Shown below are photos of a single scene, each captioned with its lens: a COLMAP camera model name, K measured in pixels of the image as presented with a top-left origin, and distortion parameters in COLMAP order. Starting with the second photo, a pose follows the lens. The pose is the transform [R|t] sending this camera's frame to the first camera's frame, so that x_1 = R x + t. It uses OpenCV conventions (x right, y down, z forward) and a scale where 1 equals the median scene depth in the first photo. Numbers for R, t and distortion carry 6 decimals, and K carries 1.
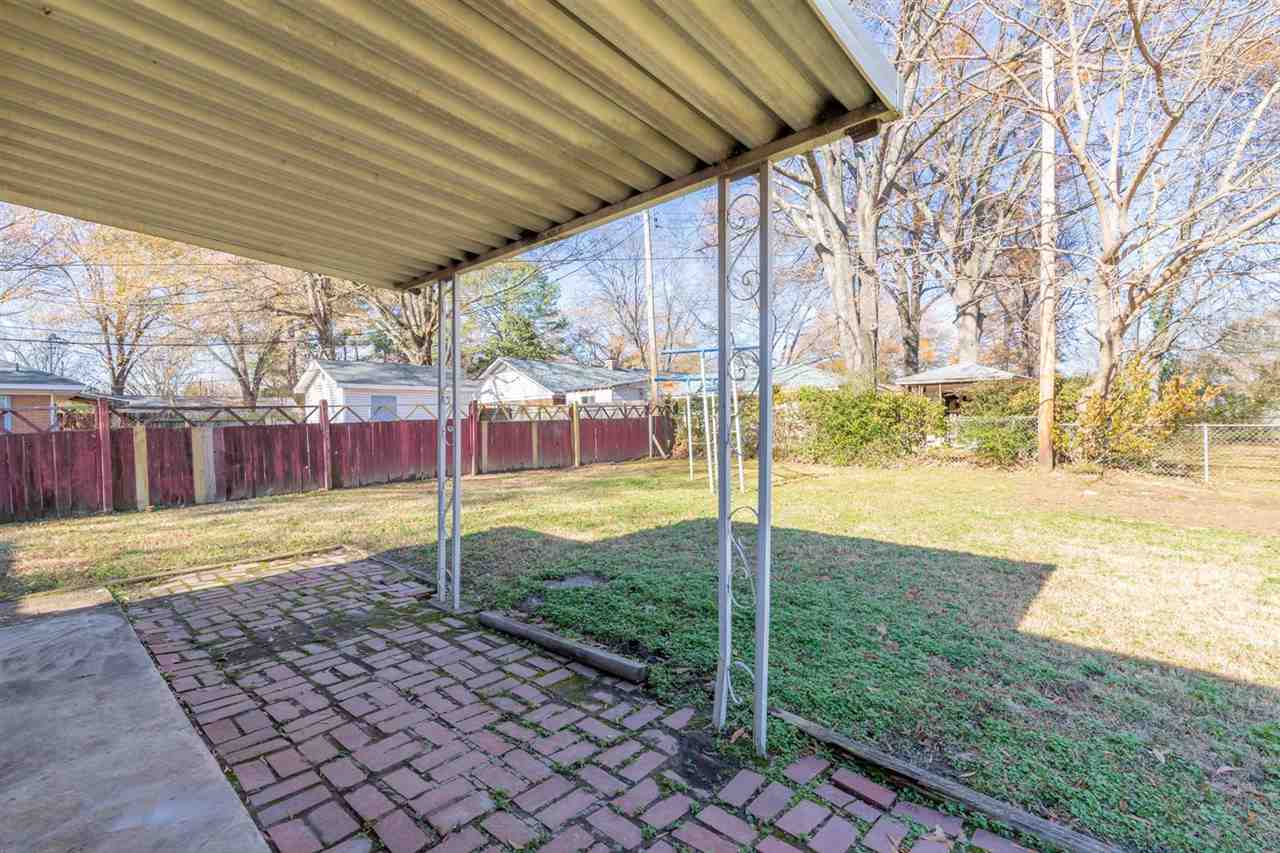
lens RADIAL K [[556.2, 0, 640.0], [0, 556.2, 426.5], [0, 0, 1]] dist [0.001710, 0.000015]
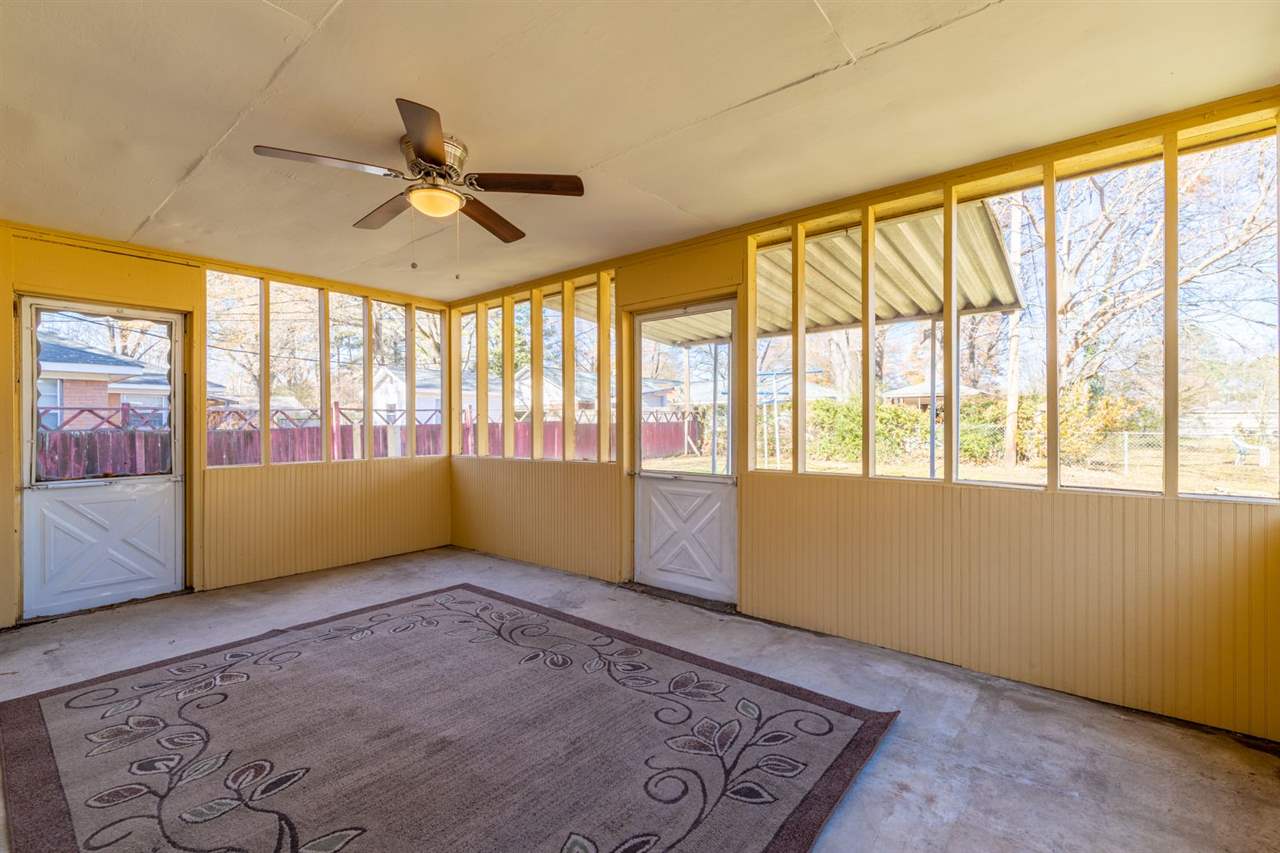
lens RADIAL K [[534.1, 0, 641.3], [0, 534.1, 431.2], [0, 0, 1]] dist [0.013603, -0.000089]
pose [[0.997720, 0.012074, 0.066401, -0.222213], [-0.012324, 0.999918, 0.003356, 0.002636], [-0.066356, -0.004167, 0.997787, -0.208211]]
